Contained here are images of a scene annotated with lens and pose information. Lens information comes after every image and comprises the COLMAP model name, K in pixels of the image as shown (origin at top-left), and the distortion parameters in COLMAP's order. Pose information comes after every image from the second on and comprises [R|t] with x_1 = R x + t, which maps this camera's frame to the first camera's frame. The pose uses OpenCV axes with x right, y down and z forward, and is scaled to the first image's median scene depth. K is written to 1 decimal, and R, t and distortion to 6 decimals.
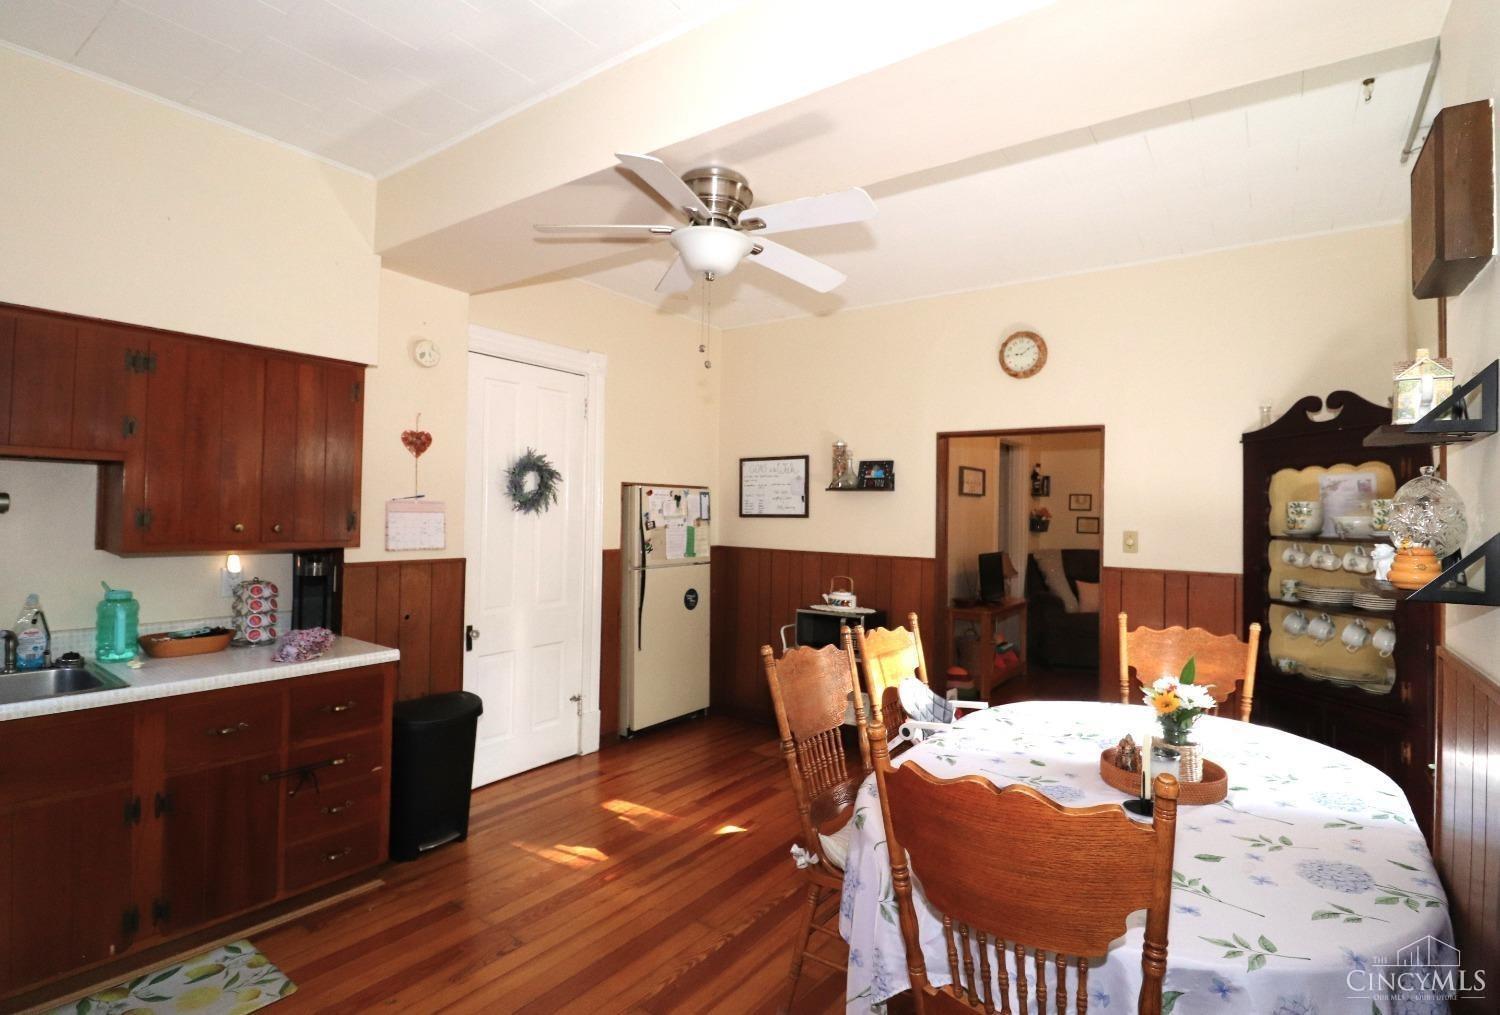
lens RADIAL K [[733.4, 0, 749.6], [0, 733.4, 507.3], [0, 0, 1]] dist [-0.005788, -0.004183]
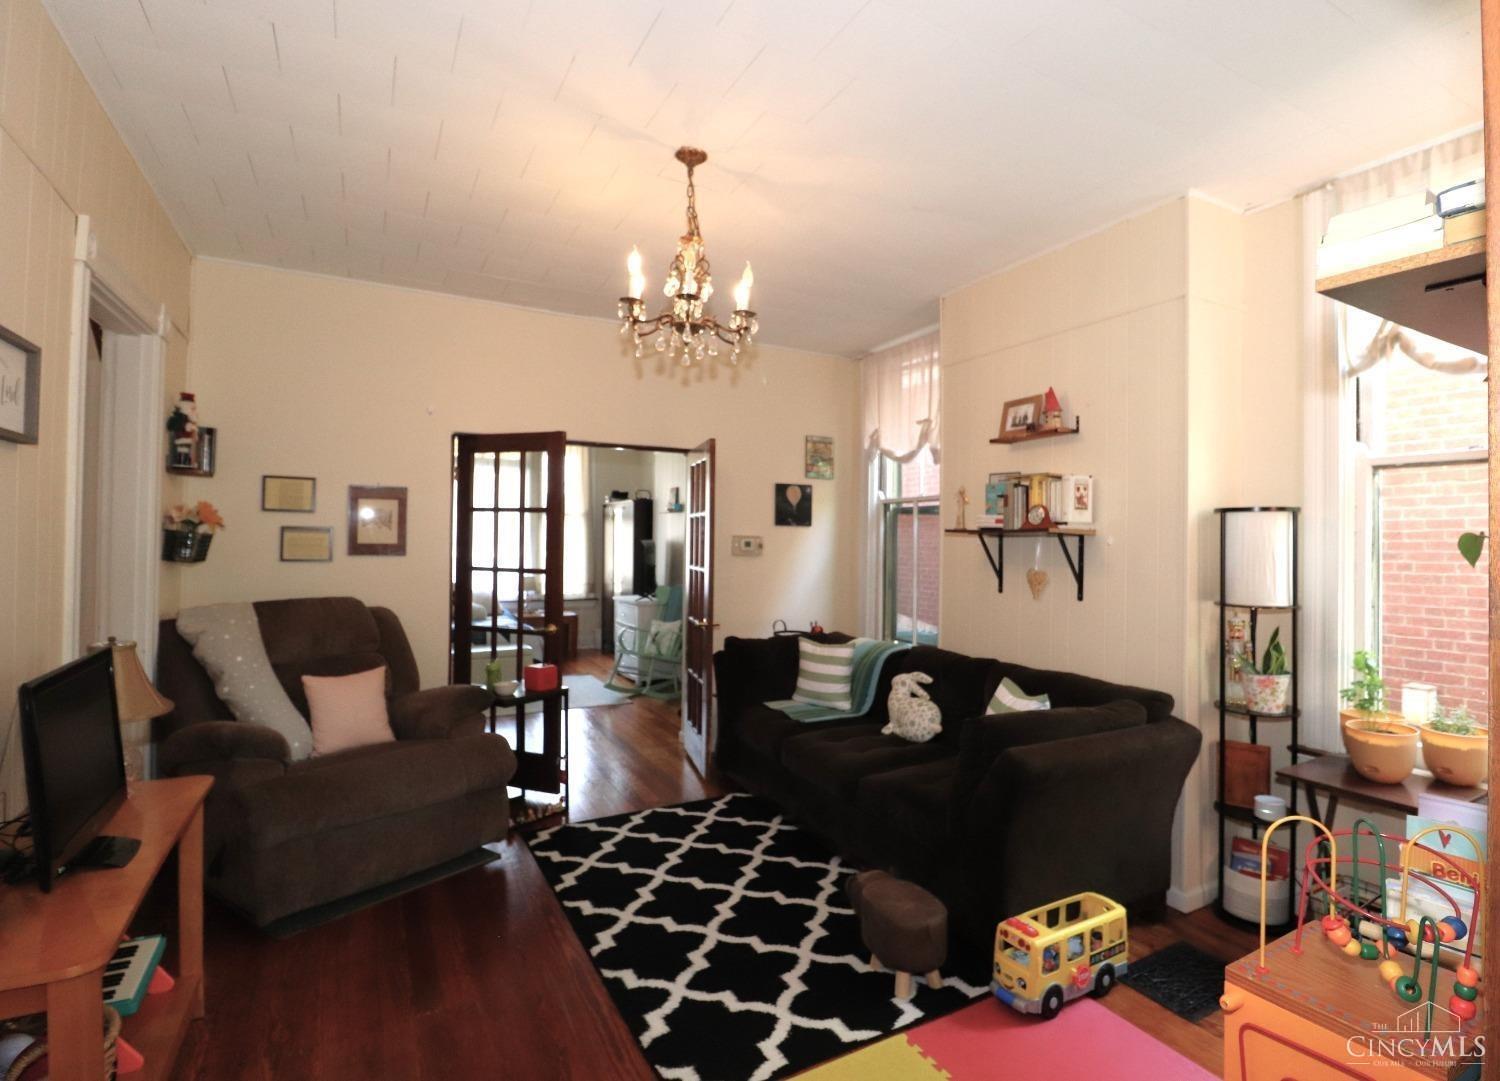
lens RADIAL K [[739.2, 0, 758.1], [0, 739.2, 534.3], [0, 0, 1]] dist [-0.002363, -0.000341]
pose [[0.426441, -0.008160, 0.904478, 0.314041], [-0.015033, 0.999757, 0.016107, 0.012683], [-0.904390, -0.020465, 0.426215, 1.059860]]
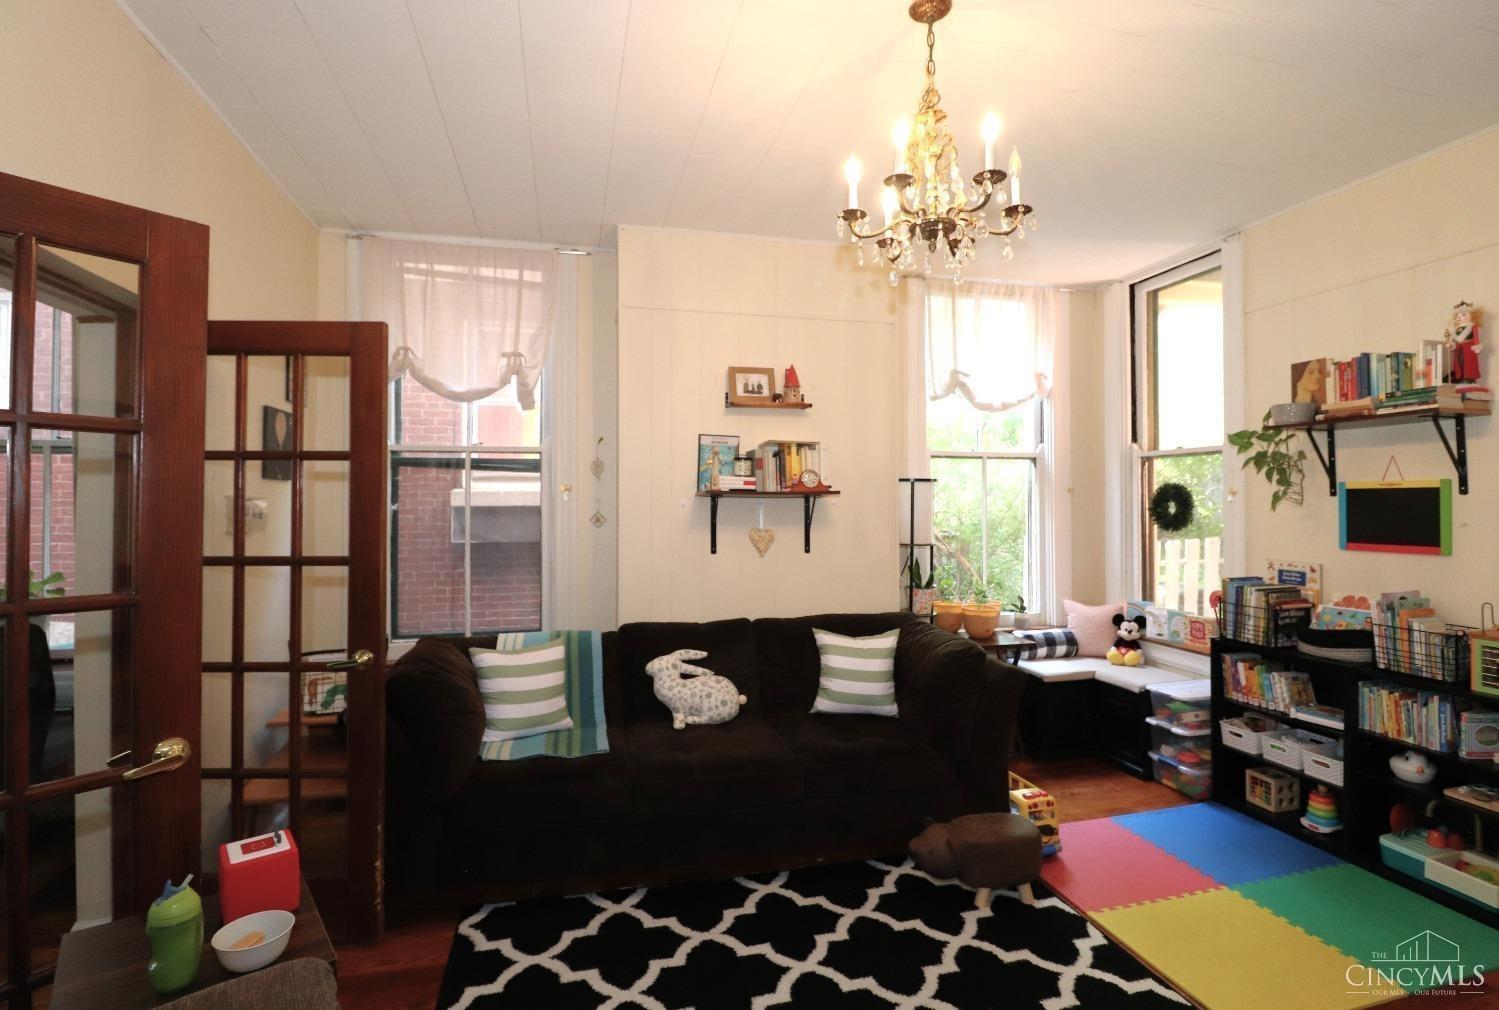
lens RADIAL K [[732.9, 0, 748.6], [0, 732.9, 490.3], [0, 0, 1]] dist [-0.005788, -0.004183]
pose [[-0.771470, -0.011400, 0.636164, 0.626246], [-0.026249, 0.999559, -0.013919, 0.026704], [-0.635725, -0.027437, -0.771428, 1.786638]]
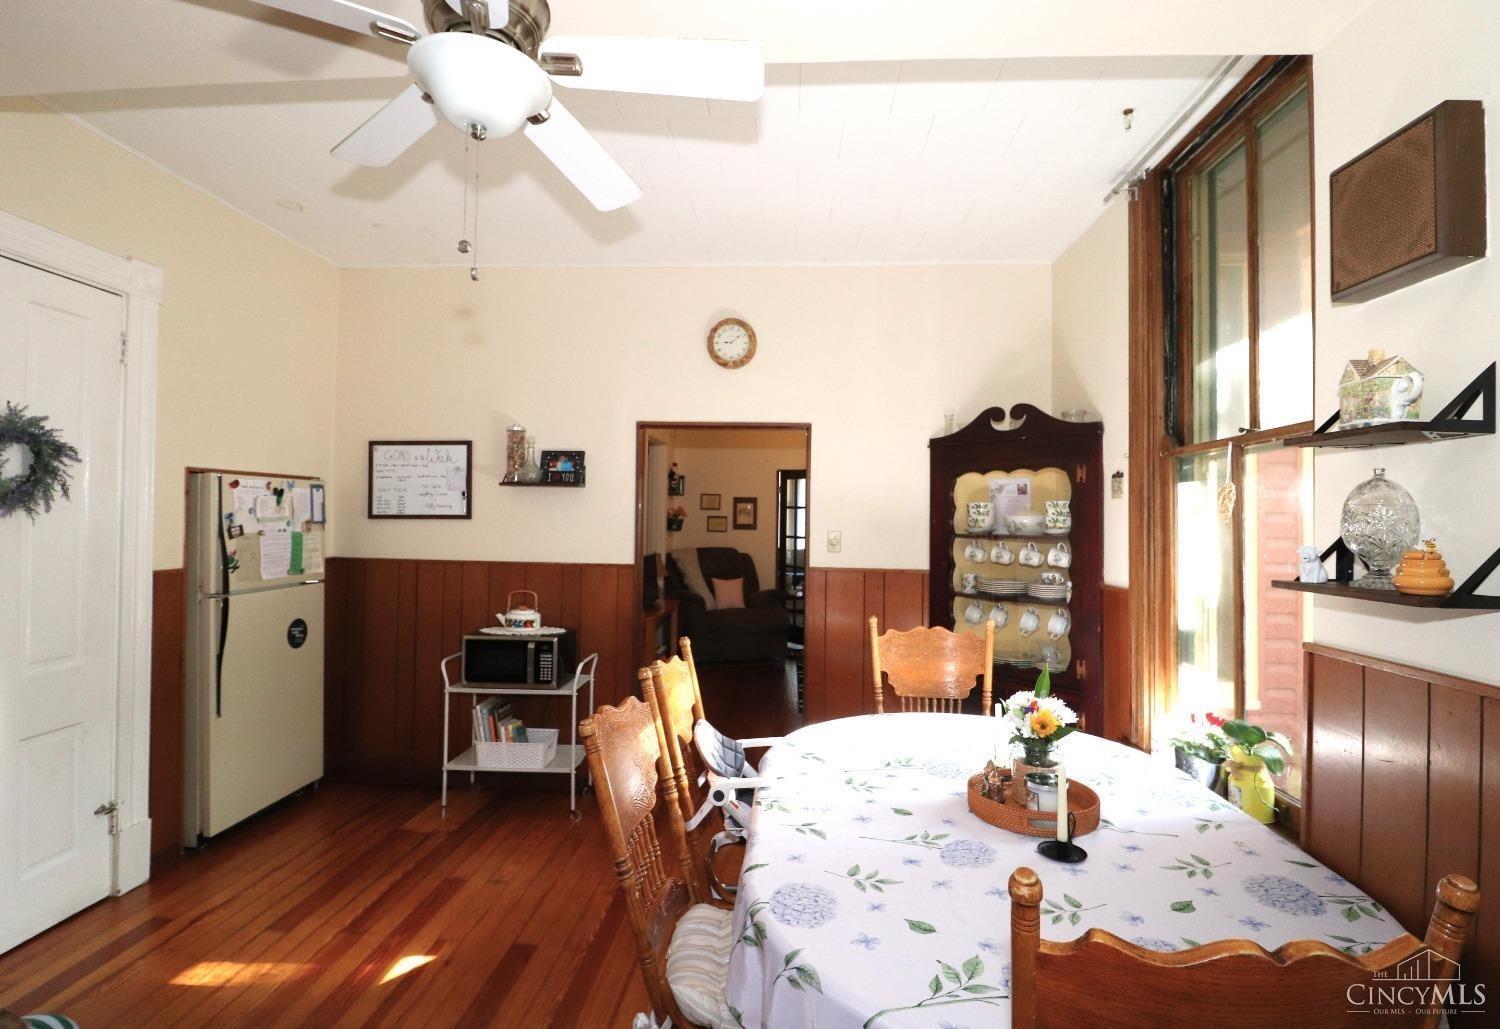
lens RADIAL K [[731.3, 0, 740.4], [0, 731.3, 511.3], [0, 0, 1]] dist [-0.005464, -0.006996]
pose [[0.850420, -0.000332, 0.526104, -0.107407], [-0.003485, 0.999974, 0.006265, -0.000175], [-0.526092, -0.007162, 0.850397, 0.203010]]
